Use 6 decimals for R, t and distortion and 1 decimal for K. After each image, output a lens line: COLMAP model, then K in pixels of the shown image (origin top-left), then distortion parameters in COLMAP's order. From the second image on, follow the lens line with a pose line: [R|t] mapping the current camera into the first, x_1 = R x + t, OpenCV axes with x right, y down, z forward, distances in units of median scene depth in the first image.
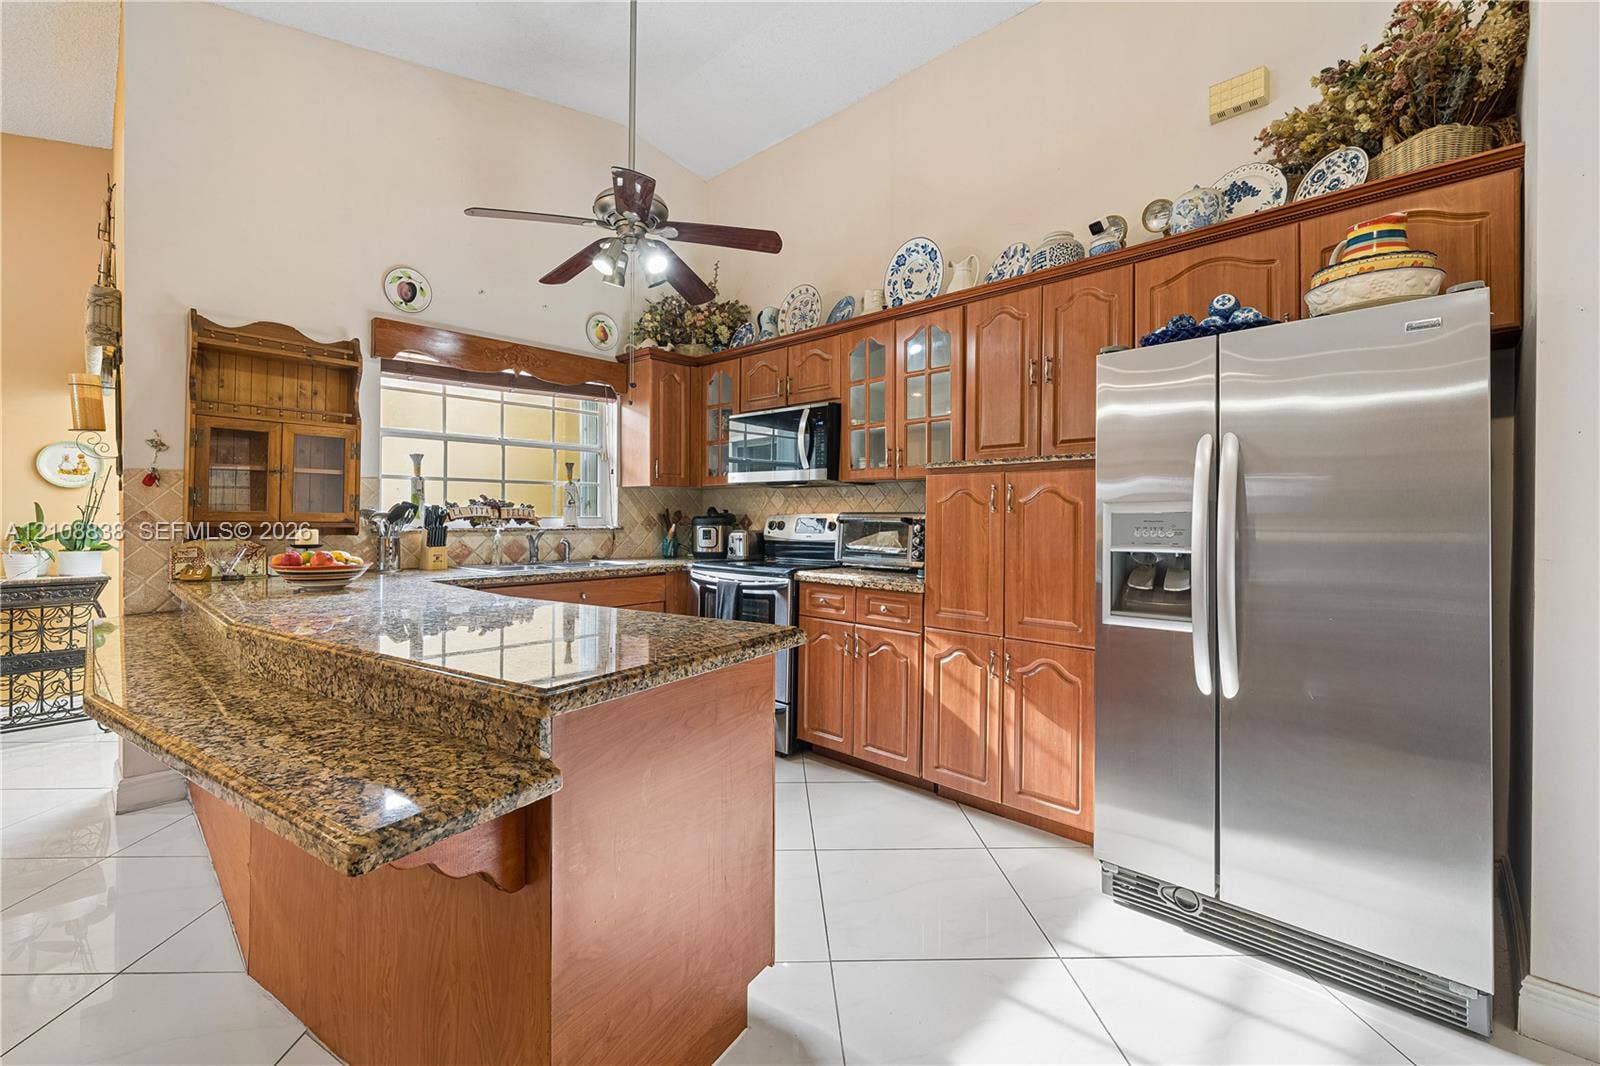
lens RADIAL K [[669.0, 0, 788.4], [0, 669.0, 516.8], [0, 0, 1]] dist [0.000469, 0.000041]
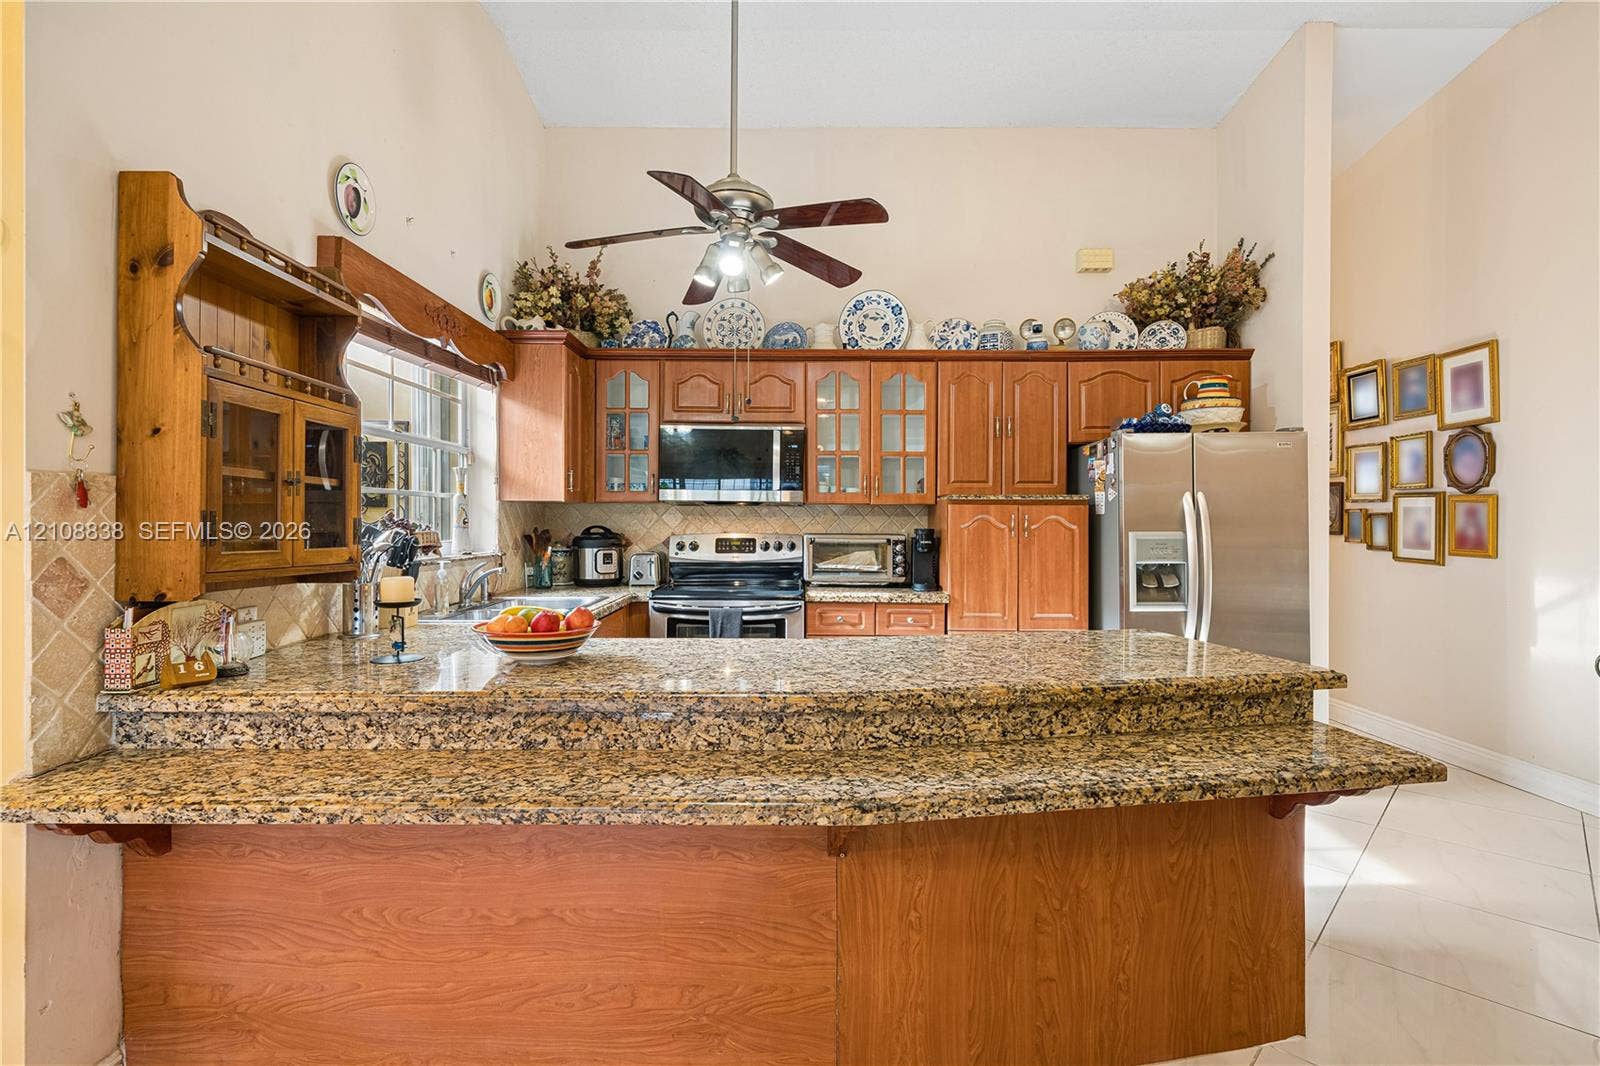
lens RADIAL K [[739.1, 0, 797.9], [0, 739.1, 520.5], [0, 0, 1]] dist [0.000410, 0.000359]
pose [[0.724260, -0.000209, 0.689527, -0.781732], [-0.000237, 1.000000, 0.000552, -0.029864], [-0.689527, -0.000563, 0.724260, 0.194474]]
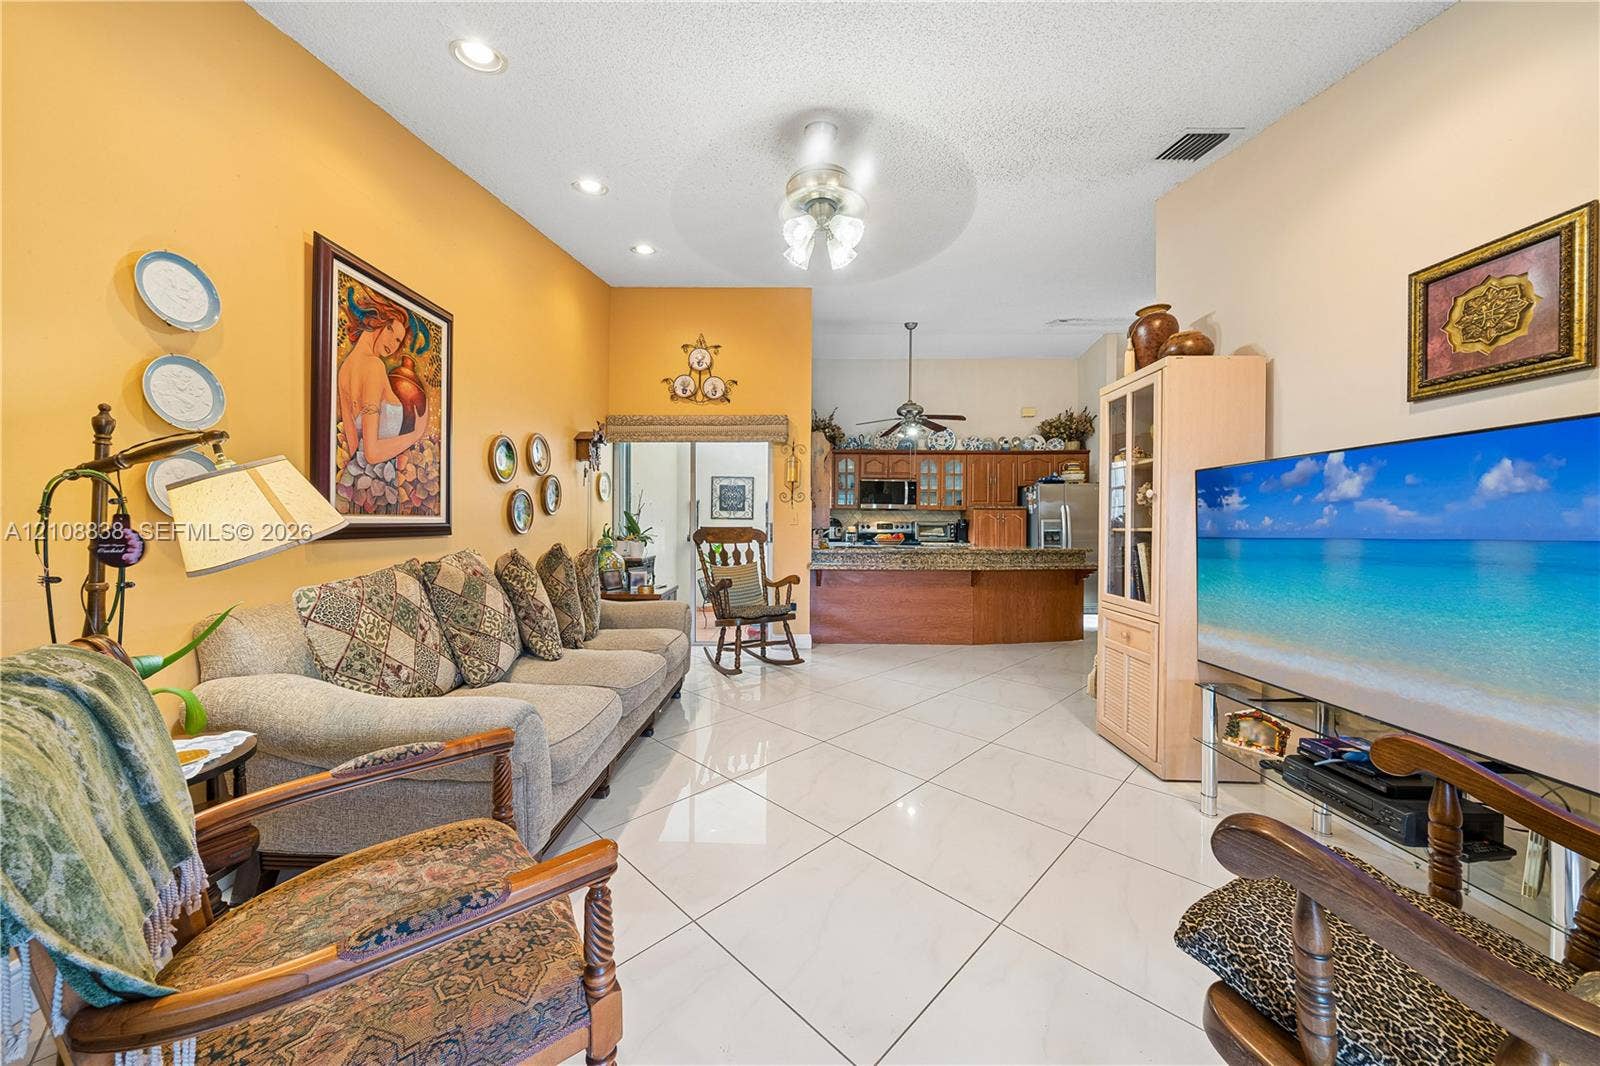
lens RADIAL K [[524.5, 0, 800.4], [0, 524.5, 526.9], [0, 0, 1]] dist [-0.000303, -0.000013]
pose [[0.733544, 0.004685, 0.679626, -1.830905], [-0.004301, 0.999988, -0.002251, 0.024497], [-0.679629, -0.001272, 0.733555, -0.245699]]
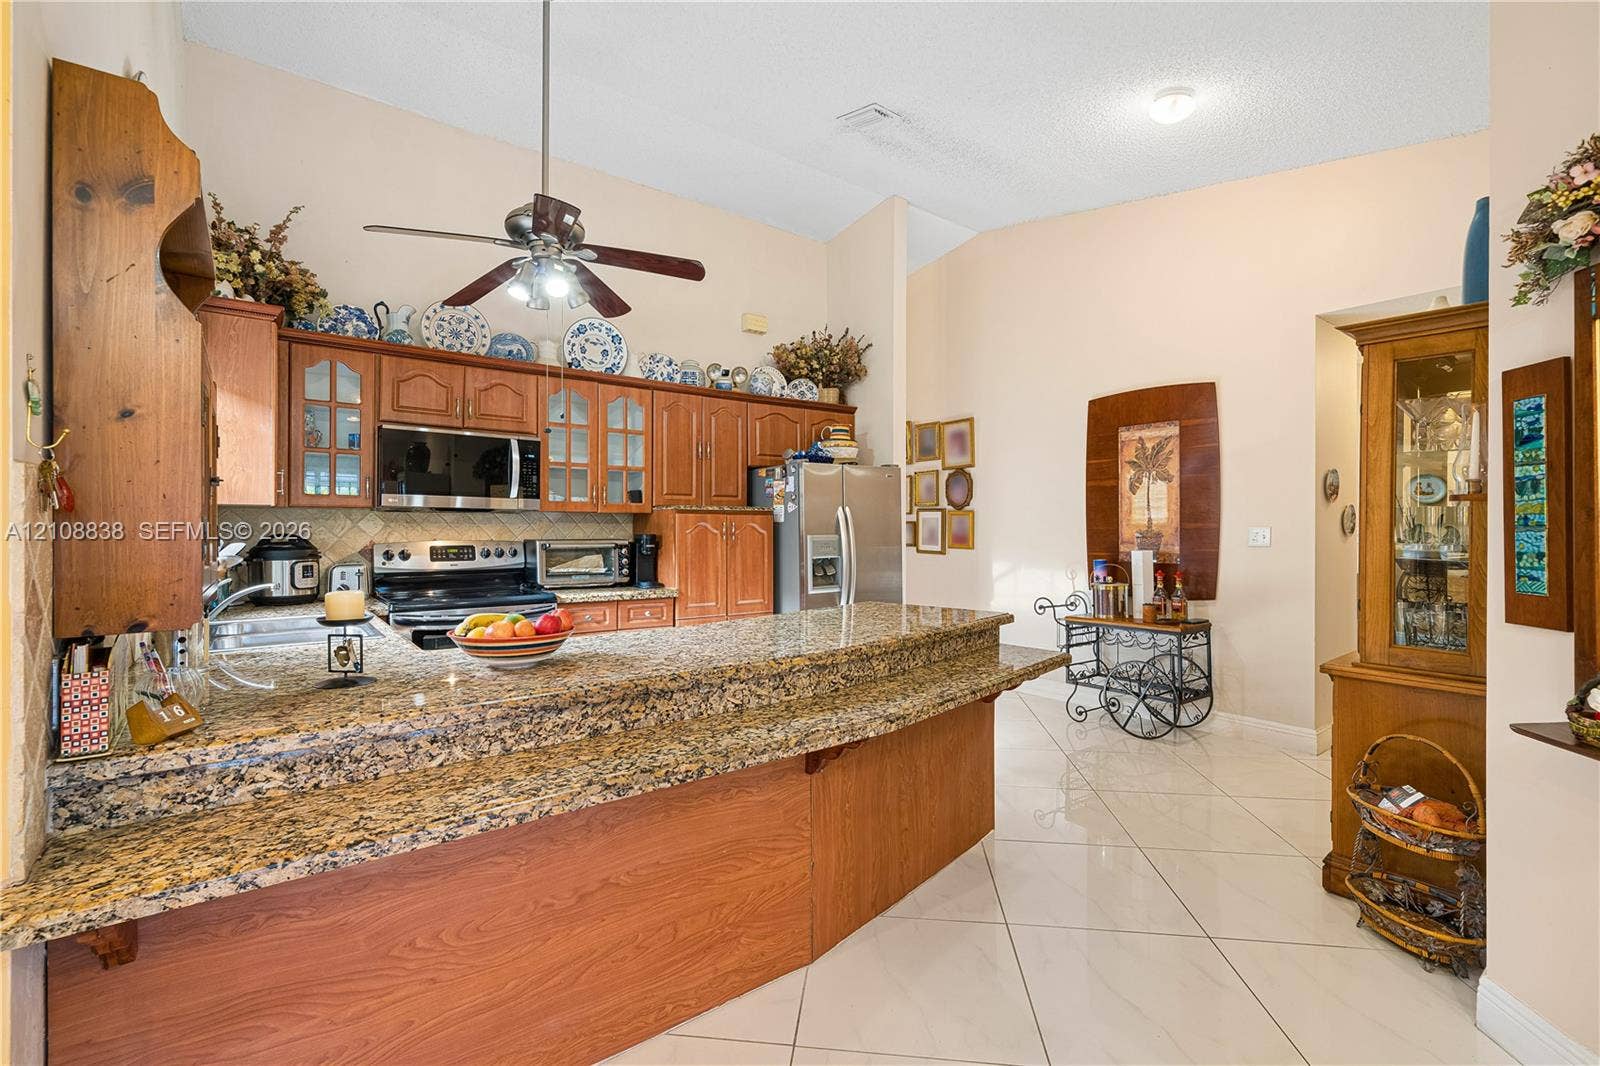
lens RADIAL K [[693.7, 0, 791.3], [0, 693.7, 525.2], [0, 0, 1]] dist [-0.000356, -0.000041]
pose [[0.164551, 0.001333, 0.986368, -1.043961], [0.001455, 0.999998, -0.001594, -0.030356], [-0.986367, 0.001697, 0.164549, 0.445486]]
